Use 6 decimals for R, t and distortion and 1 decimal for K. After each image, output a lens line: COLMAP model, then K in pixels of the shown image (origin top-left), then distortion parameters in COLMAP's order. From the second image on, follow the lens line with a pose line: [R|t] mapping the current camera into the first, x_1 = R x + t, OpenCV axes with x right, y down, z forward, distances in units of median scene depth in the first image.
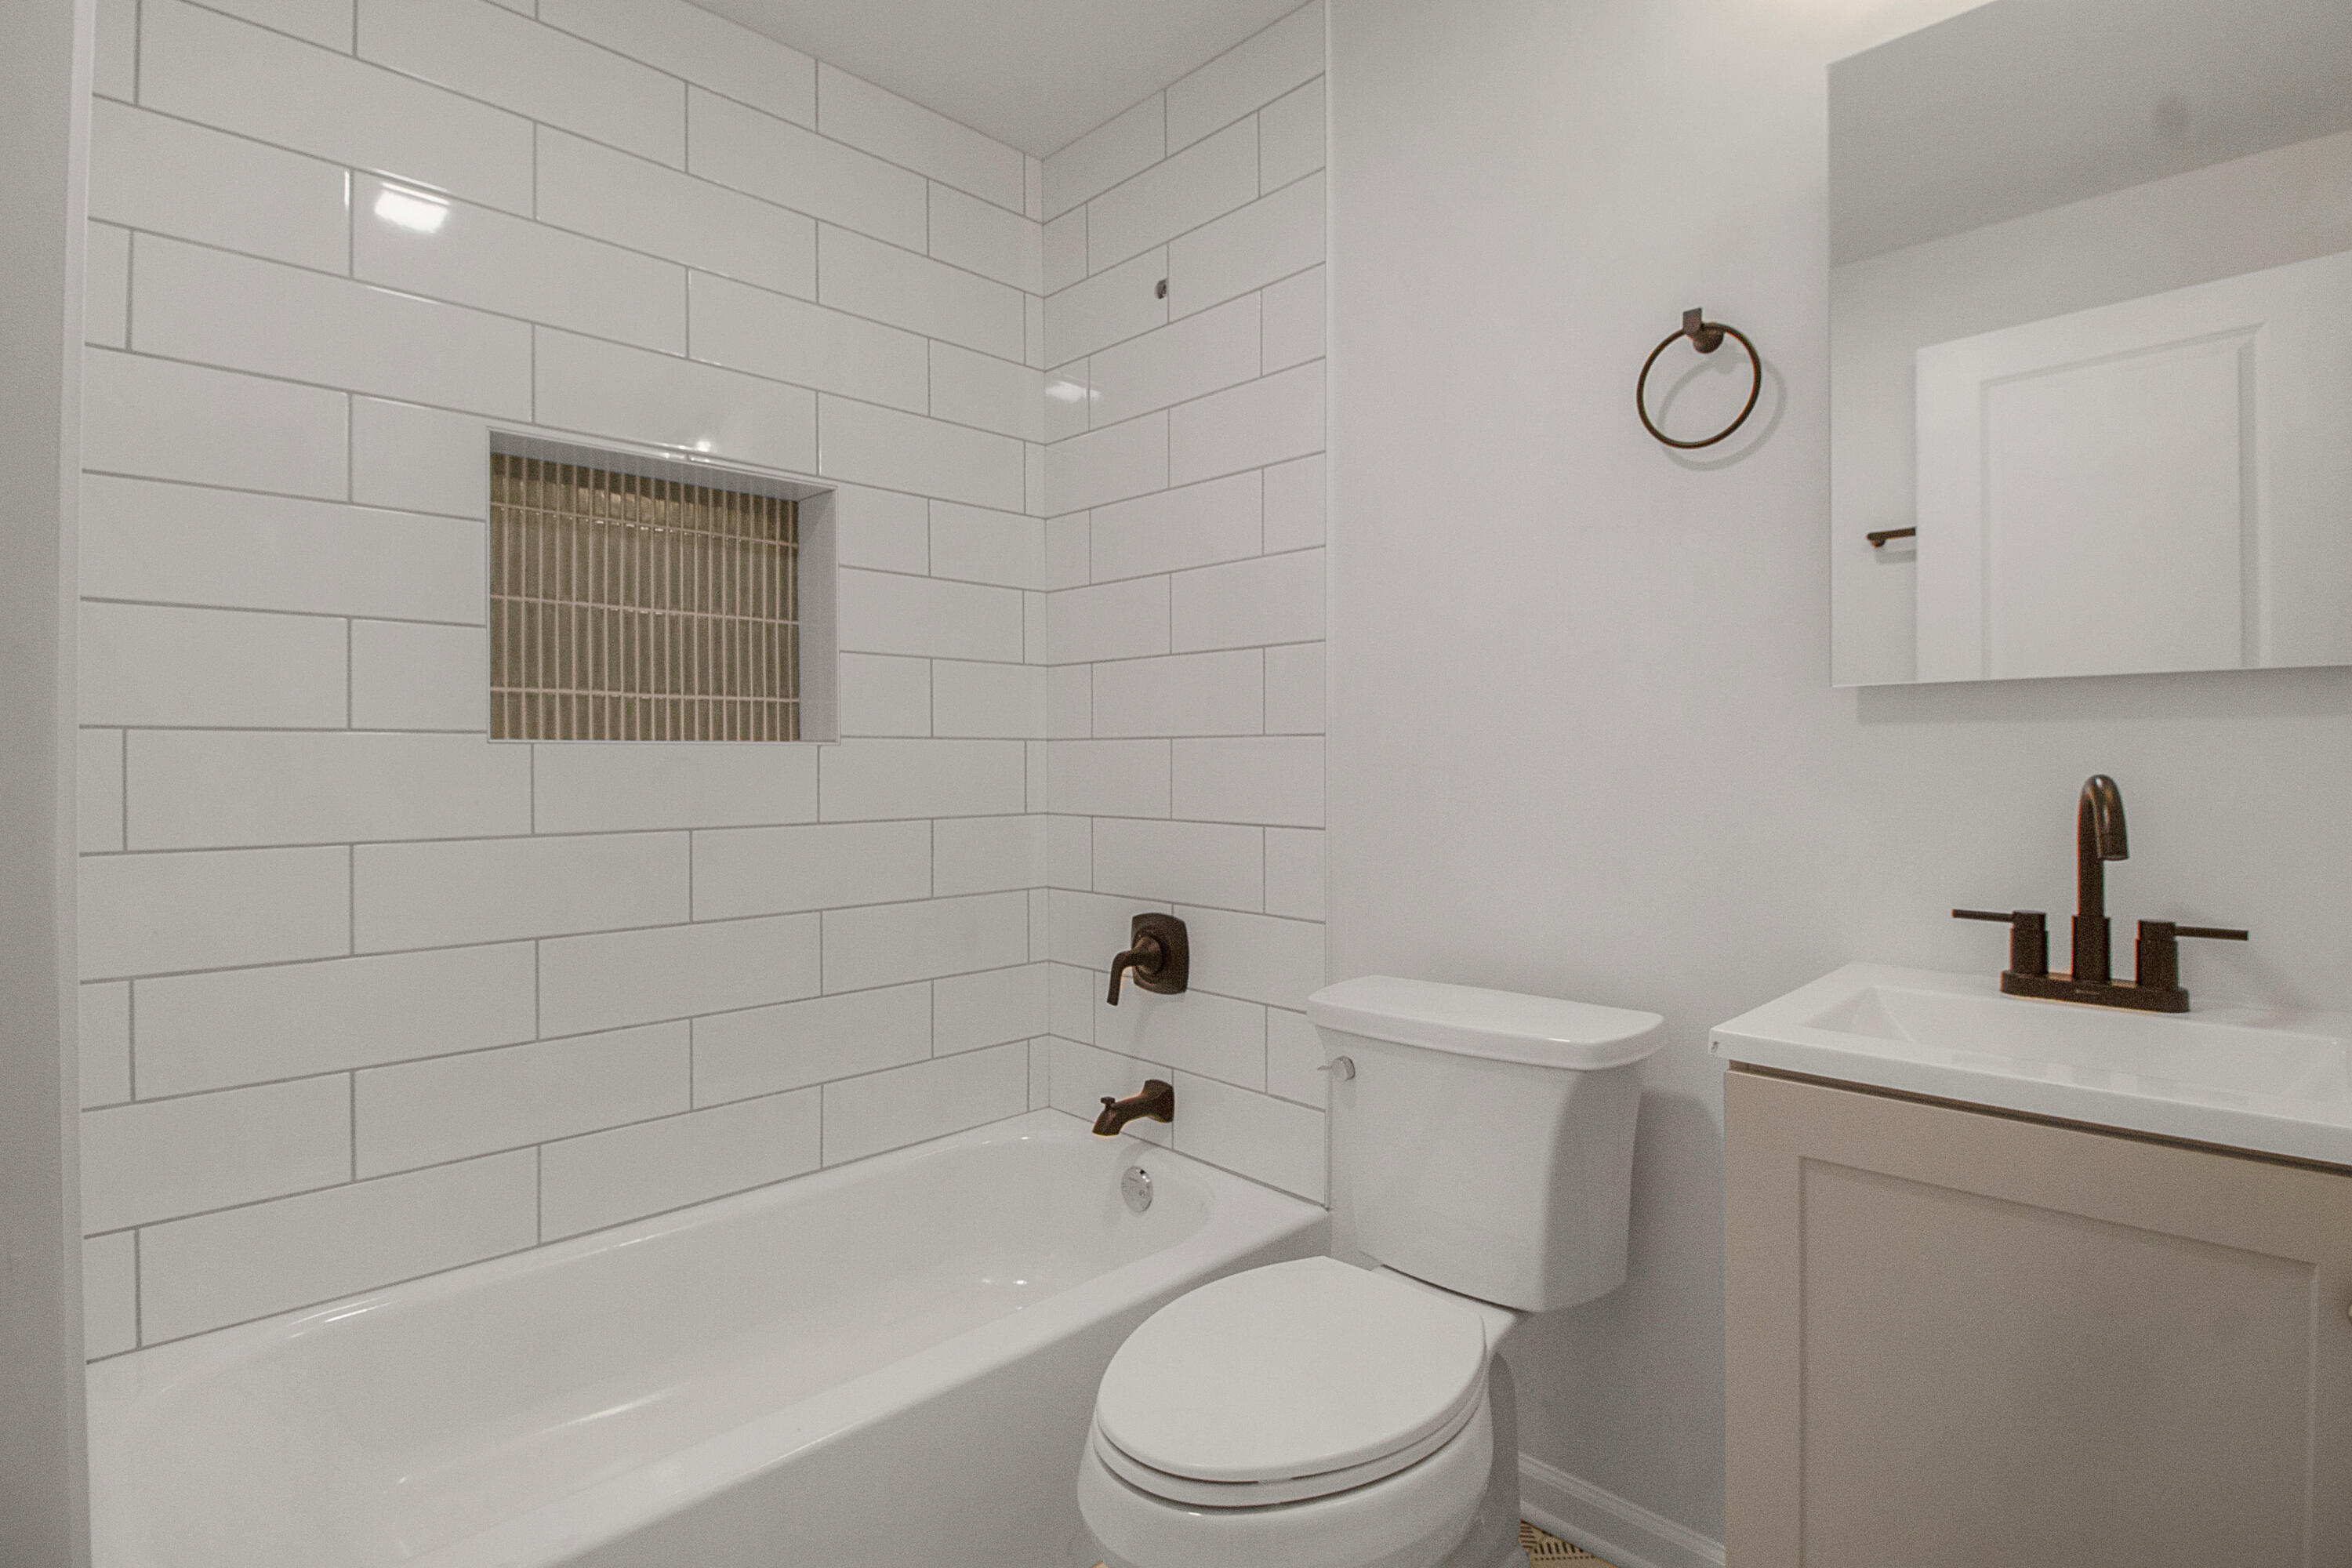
lens RADIAL K [[1128.3, 0, 1183.9], [0, 1128.3, 771.2], [0, 0, 1]] dist [0.003701, -0.021016]
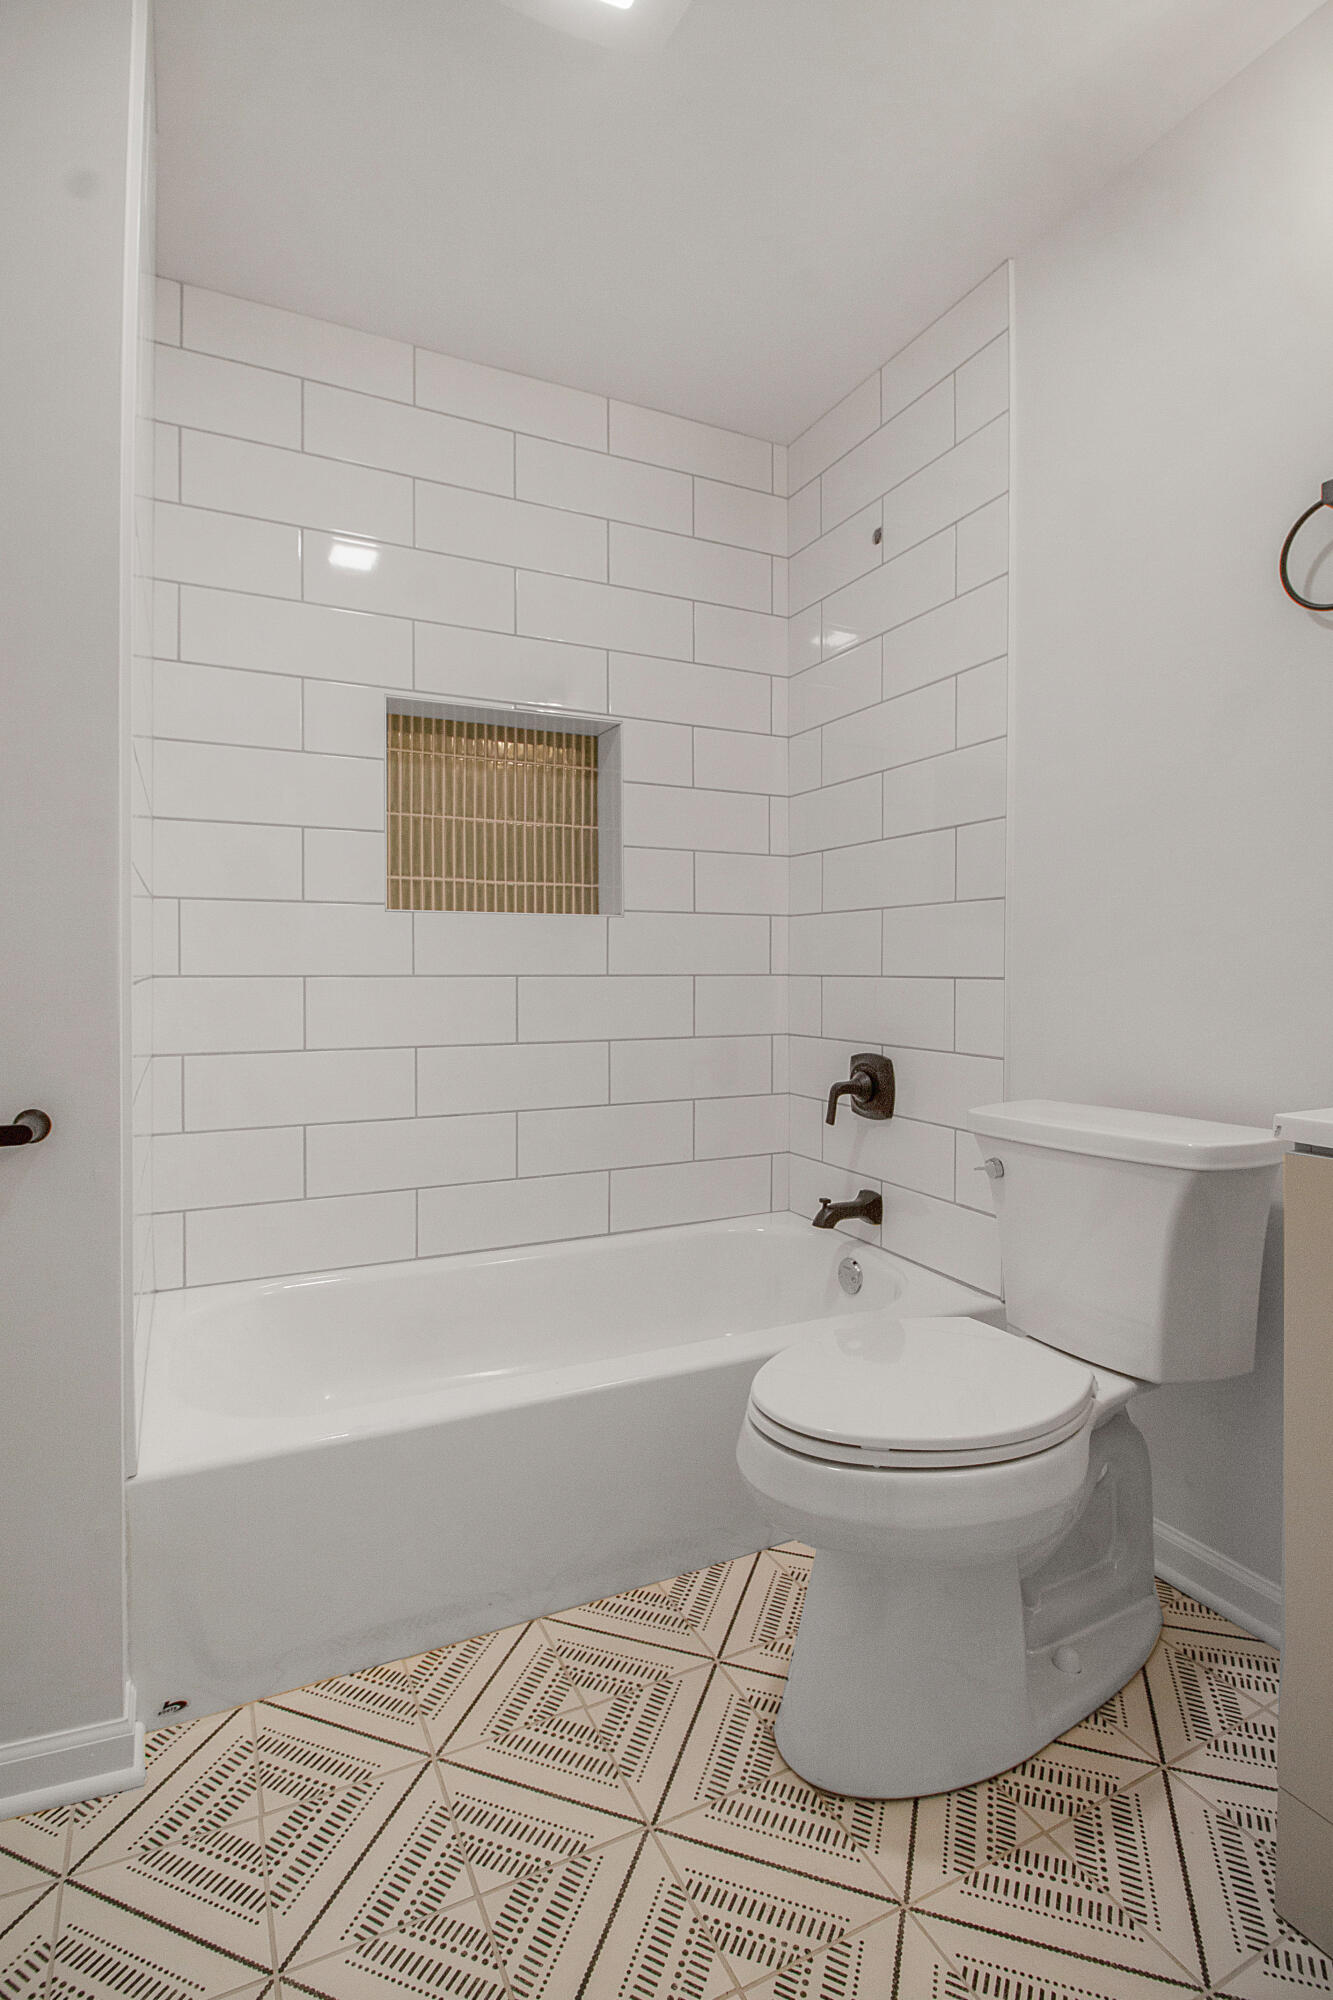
lens RADIAL K [[959.4, 0, 666.5], [0, 959.4, 1000.0], [0, 0, 1]] dist [0.003701, -0.021016]
pose [[0.946531, 0.010250, -0.322449, 0.108511], [-0.005097, 0.999846, 0.016821, 0.055572], [0.322572, -0.014278, 0.946437, -0.053508]]
